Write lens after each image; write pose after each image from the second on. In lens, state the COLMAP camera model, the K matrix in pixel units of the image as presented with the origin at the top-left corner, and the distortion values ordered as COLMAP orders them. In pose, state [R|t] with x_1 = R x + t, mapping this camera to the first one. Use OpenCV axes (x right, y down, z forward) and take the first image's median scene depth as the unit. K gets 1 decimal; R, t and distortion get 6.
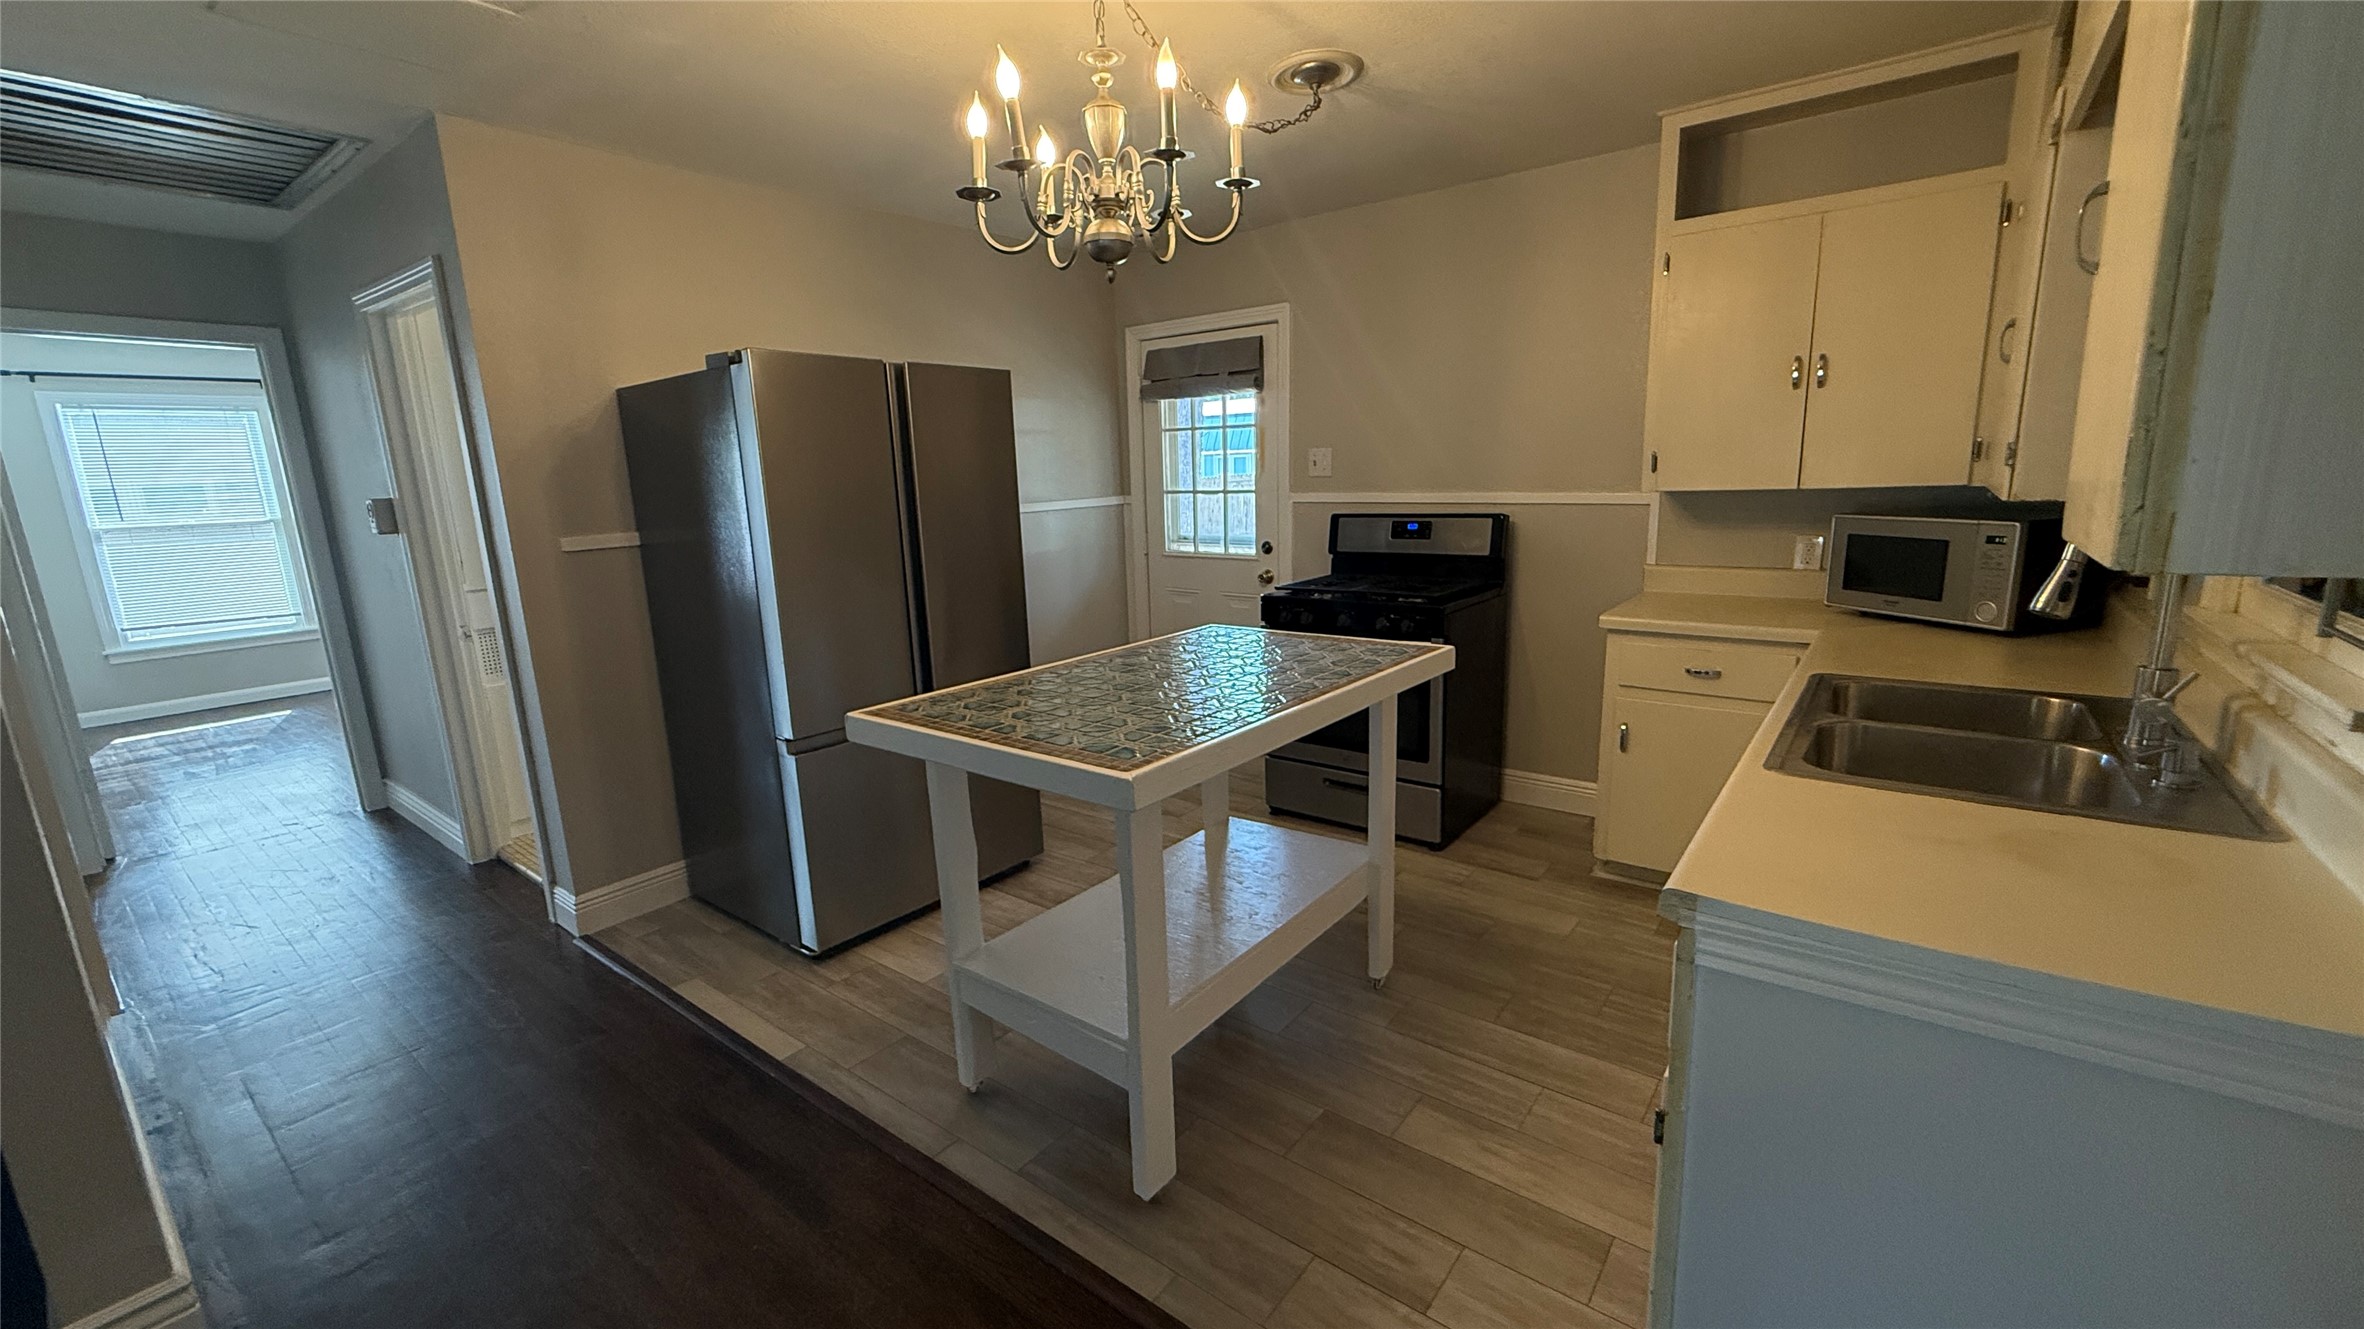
lens RADIAL K [[944.0, 0, 1178.5], [0, 944.0, 663.6], [0, 0, 1]] dist [-0.001307, 0.000367]
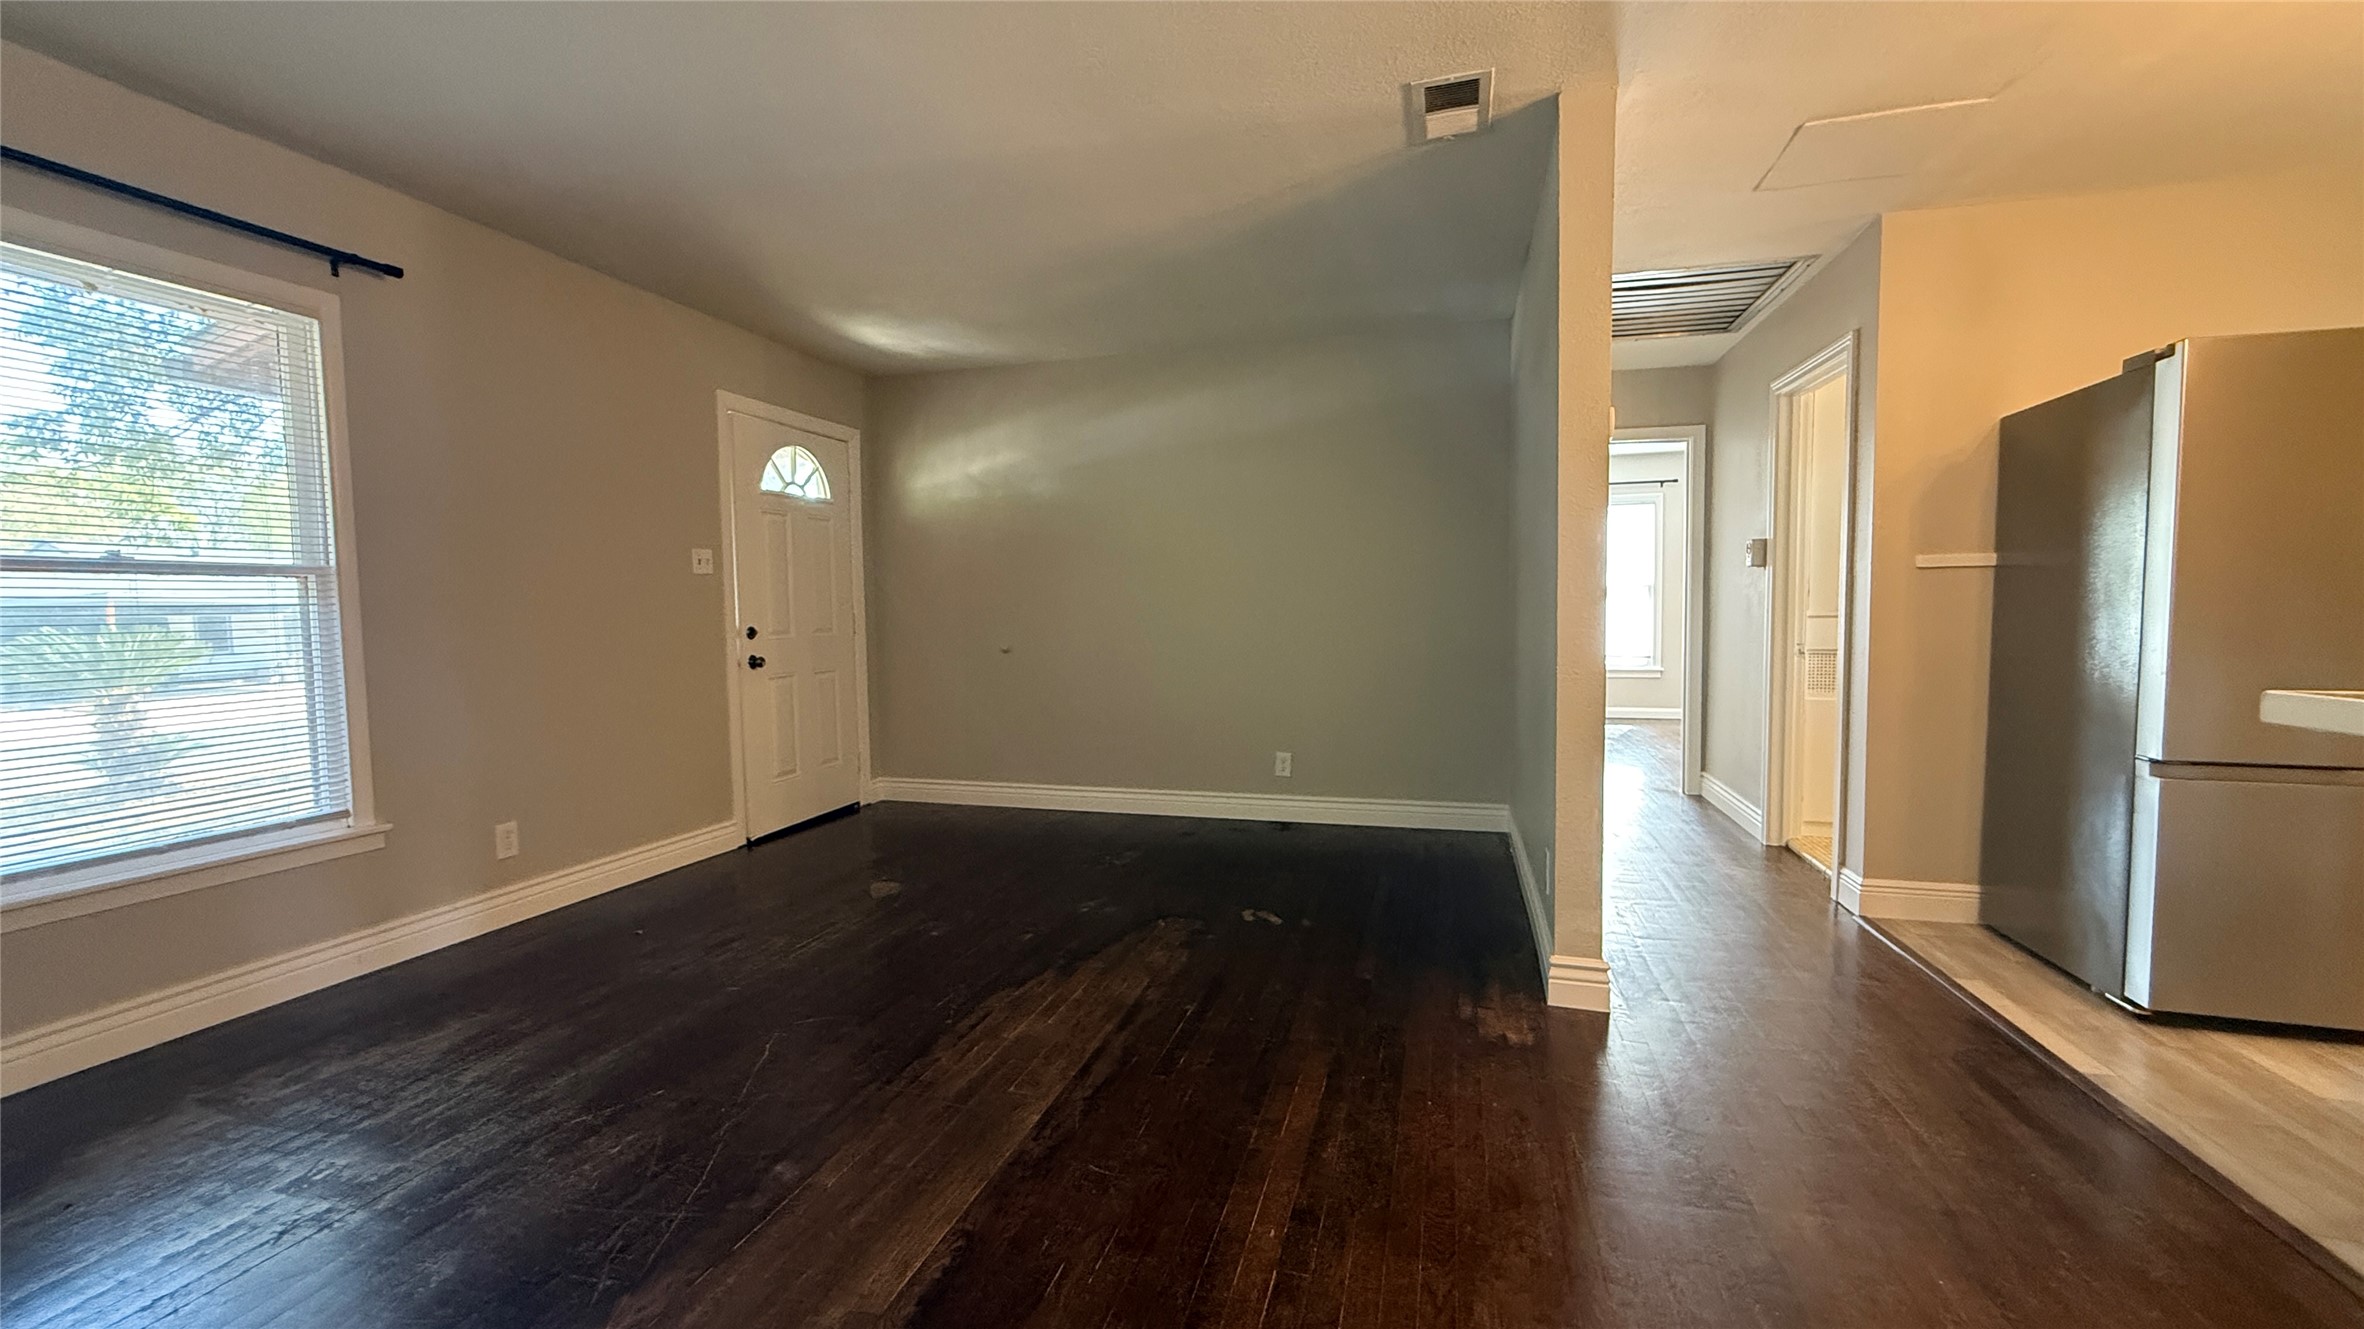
lens RADIAL K [[944.0, 0, 1176.6], [0, 944.0, 658.0], [0, 0, 1]] dist [-0.001307, 0.000367]
pose [[0.368967, 0.083974, -0.925641, 0.066627], [-0.191811, 0.981351, 0.012571, 0.142552], [0.909435, 0.172910, 0.378193, -0.201434]]
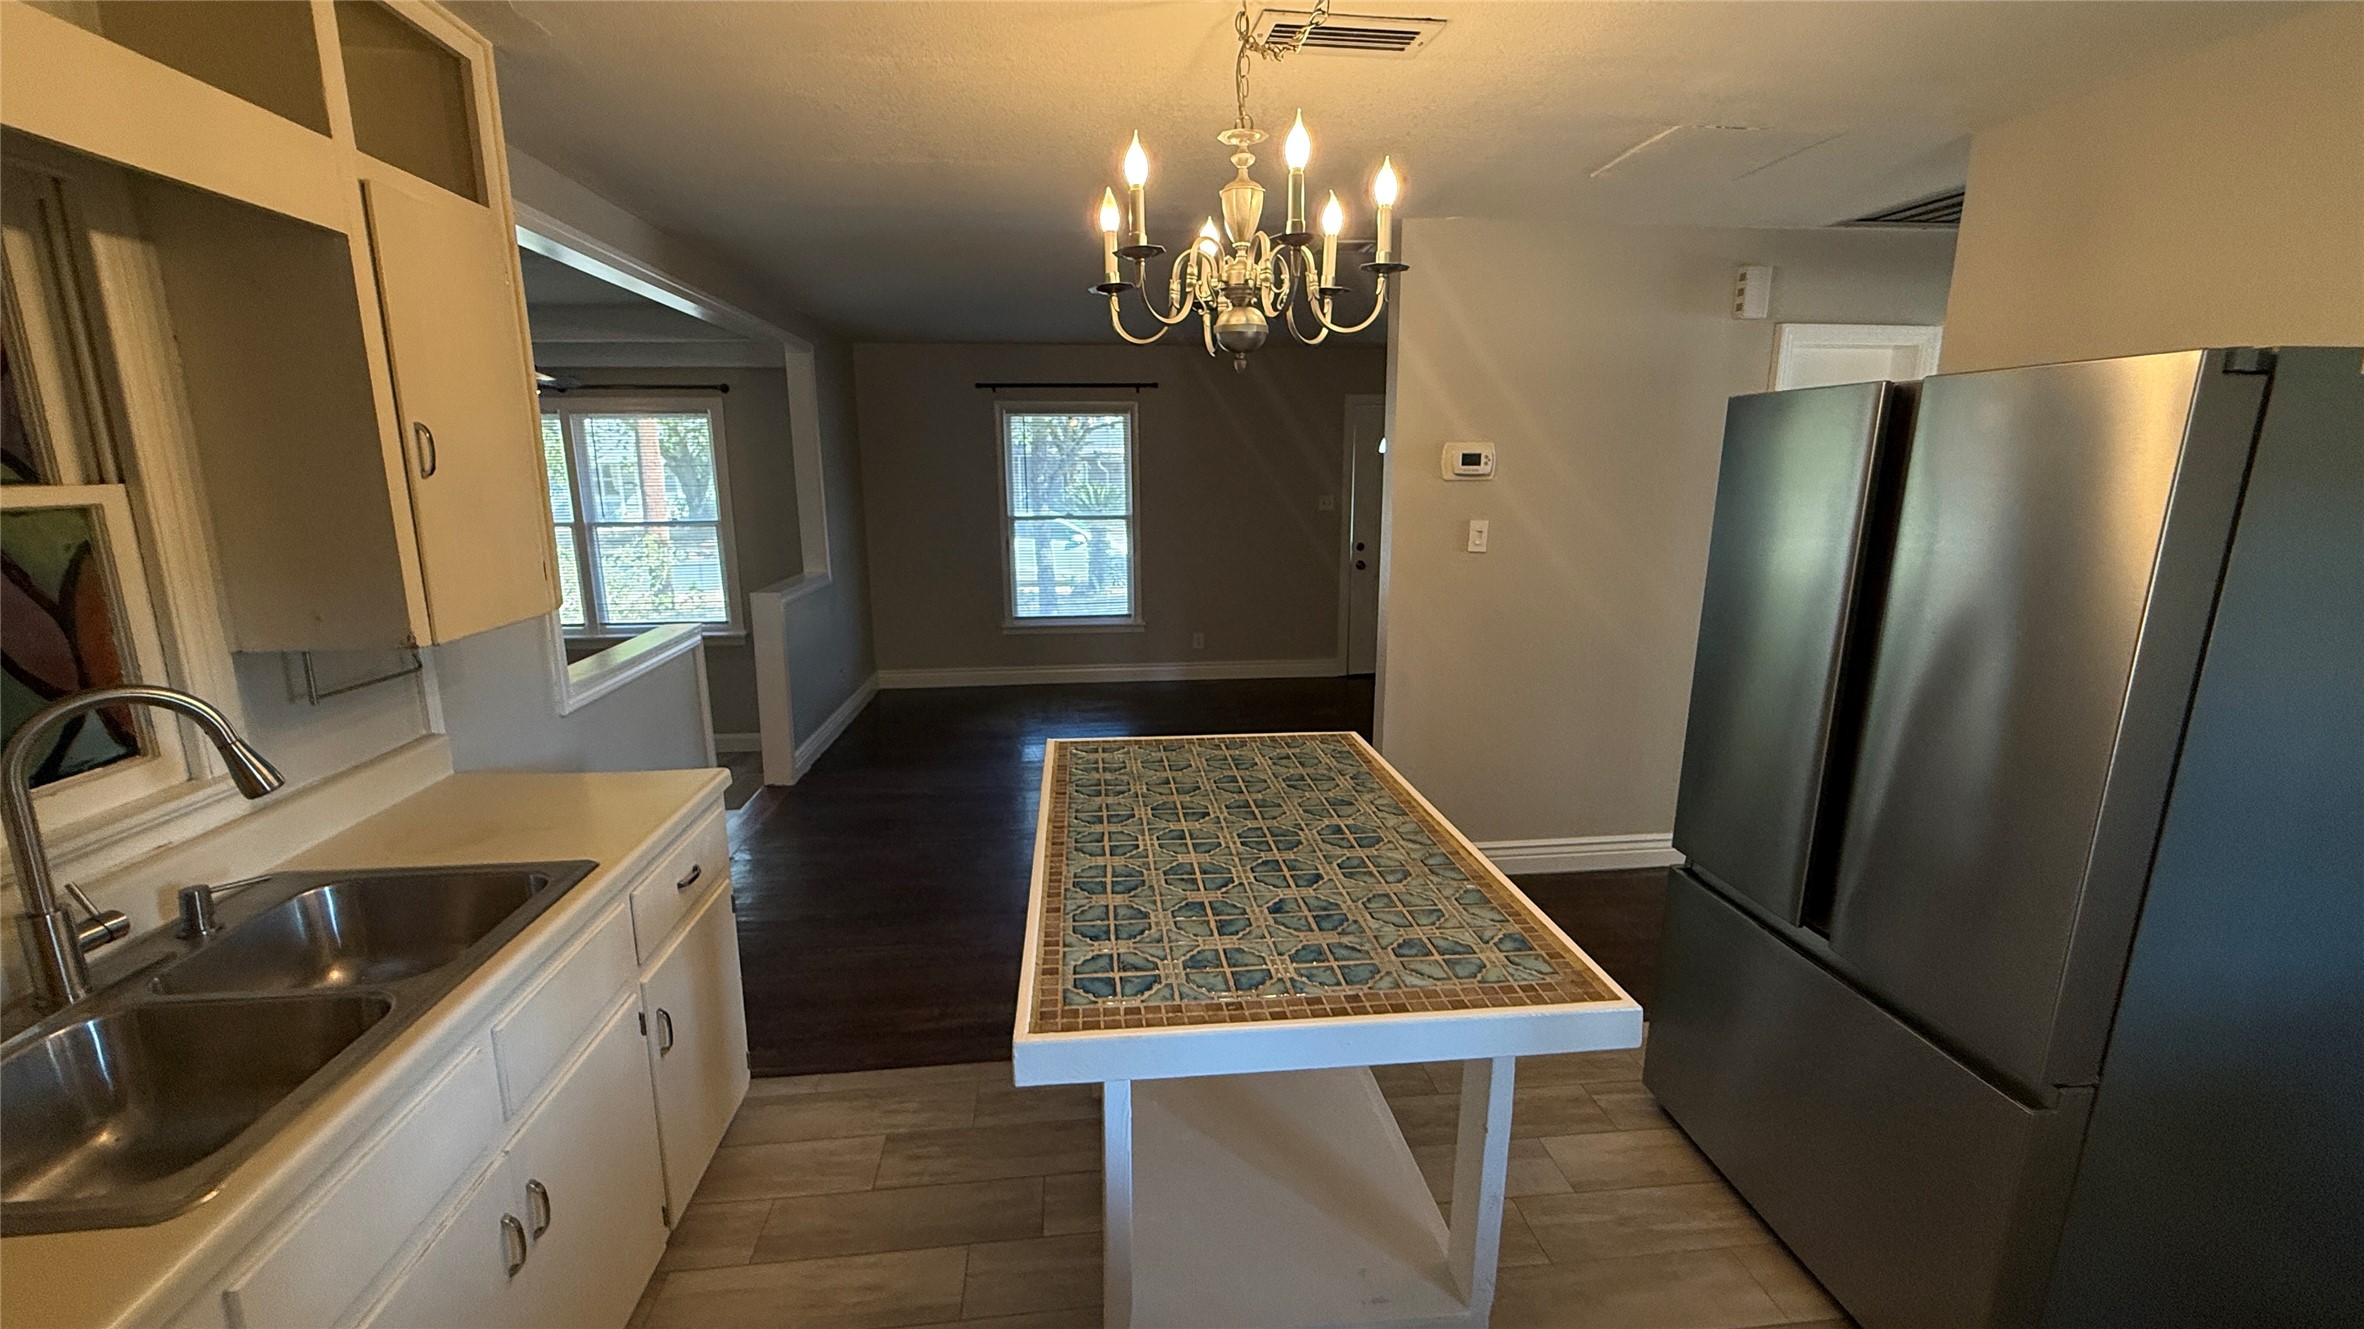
lens RADIAL K [[944.0, 0, 1170.2], [0, 944.0, 663.4], [0, 0, 1]] dist [-0.001307, 0.000367]
pose [[-0.721715, 0.181345, -0.668013, 0.431415], [-0.107191, 0.924149, 0.366687, -0.311445], [0.683840, 0.336249, -0.647533, 1.093526]]
